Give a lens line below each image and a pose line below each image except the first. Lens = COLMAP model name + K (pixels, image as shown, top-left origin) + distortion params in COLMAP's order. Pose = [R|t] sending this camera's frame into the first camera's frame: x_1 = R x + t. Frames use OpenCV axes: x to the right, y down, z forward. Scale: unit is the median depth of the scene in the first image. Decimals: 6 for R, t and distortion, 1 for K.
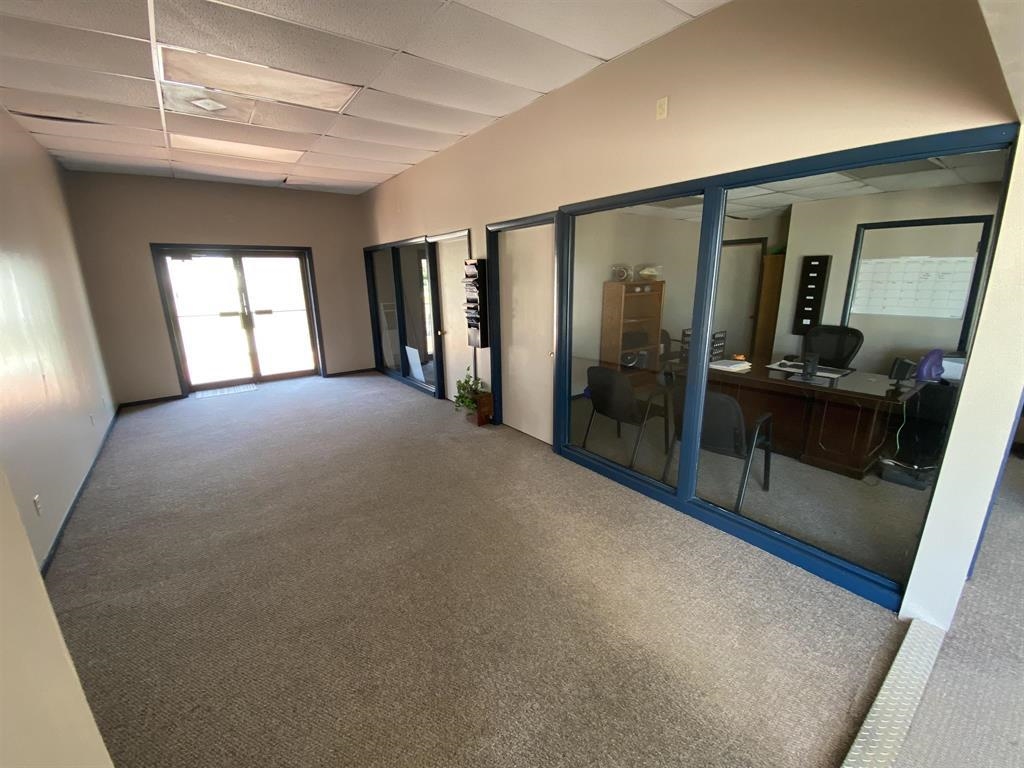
lens RADIAL K [[416.7, 0, 505.3], [0, 416.7, 386.5], [0, 0, 1]] dist [0.000748, 0.000061]
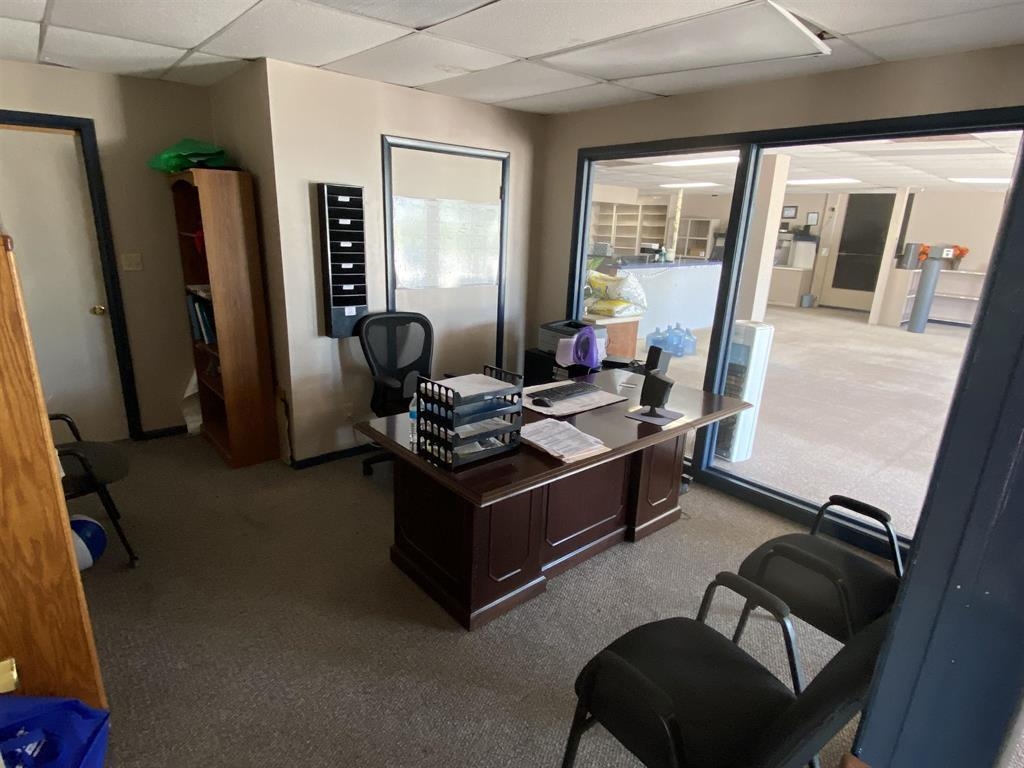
lens RADIAL K [[539.5, 0, 512.0], [0, 539.5, 384.0], [0, 0, 1]] dist [-0.002450, -0.000353]
pose [[-0.045688, -0.268475, 0.962202, 0.029210], [0.214565, 0.938090, 0.271936, -0.214376], [-0.975640, 0.218880, 0.014746, 0.823541]]
